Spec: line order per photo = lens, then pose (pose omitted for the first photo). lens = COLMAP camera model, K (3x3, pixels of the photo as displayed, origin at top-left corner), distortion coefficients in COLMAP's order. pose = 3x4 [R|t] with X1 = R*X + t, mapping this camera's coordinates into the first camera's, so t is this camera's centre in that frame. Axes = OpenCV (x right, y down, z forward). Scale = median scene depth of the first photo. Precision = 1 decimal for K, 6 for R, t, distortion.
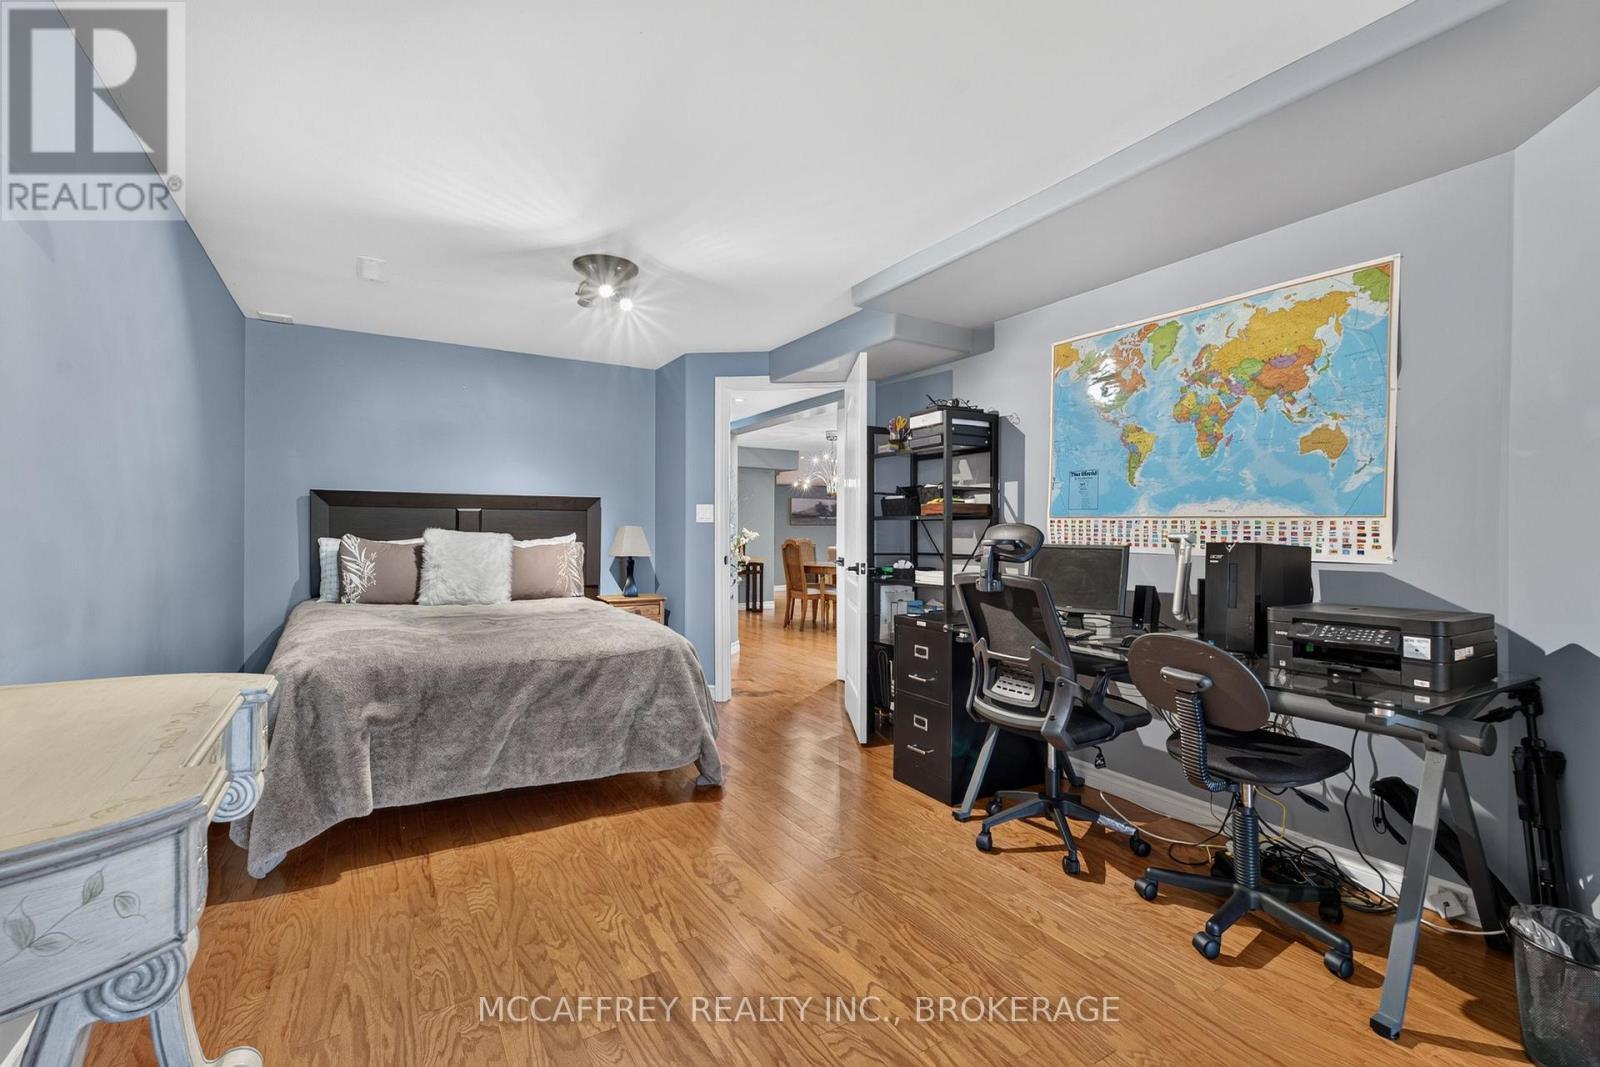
lens RADIAL K [[700.8, 0, 799.4], [0, 700.8, 530.8], [0, 0, 1]] dist [-0.001131, -0.000193]
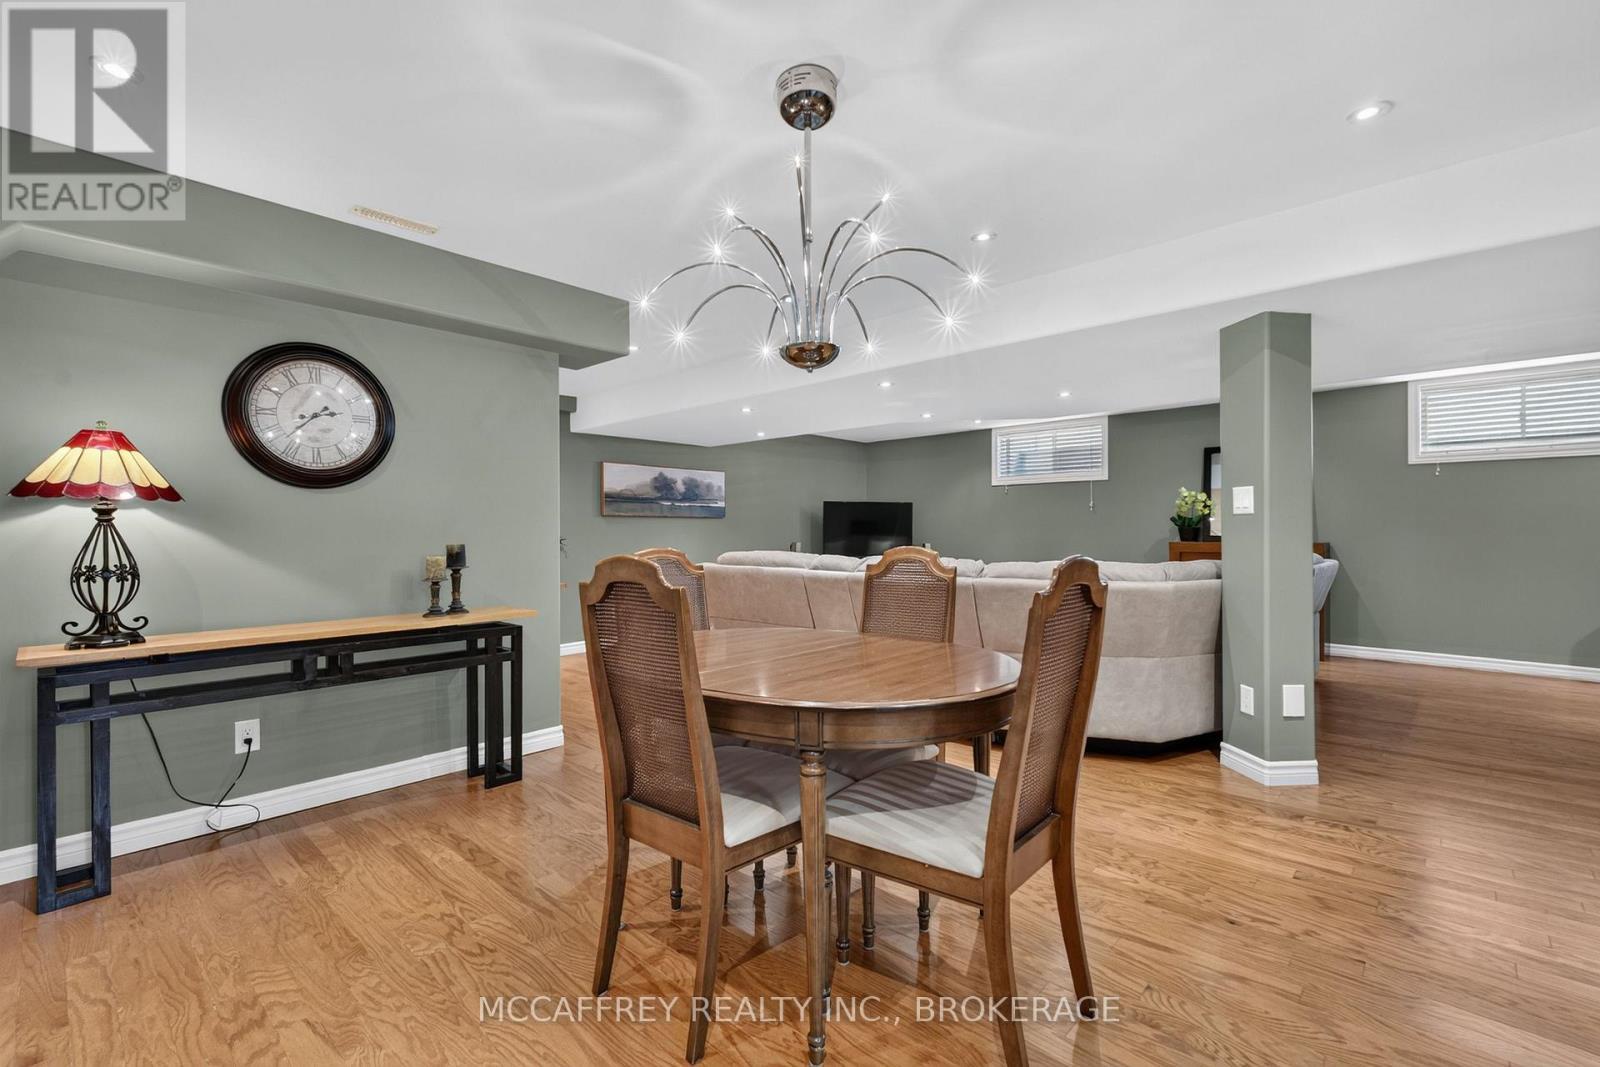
lens RADIAL K [[700.8, 0, 804.5], [0, 700.8, 531.0], [0, 0, 1]] dist [-0.001131, -0.000193]
pose [[0.961234, -0.004782, 0.275691, -0.015281], [0.006797, 0.999957, -0.006355, 0.005765], [-0.275648, 0.007982, 0.961225, 0.647865]]
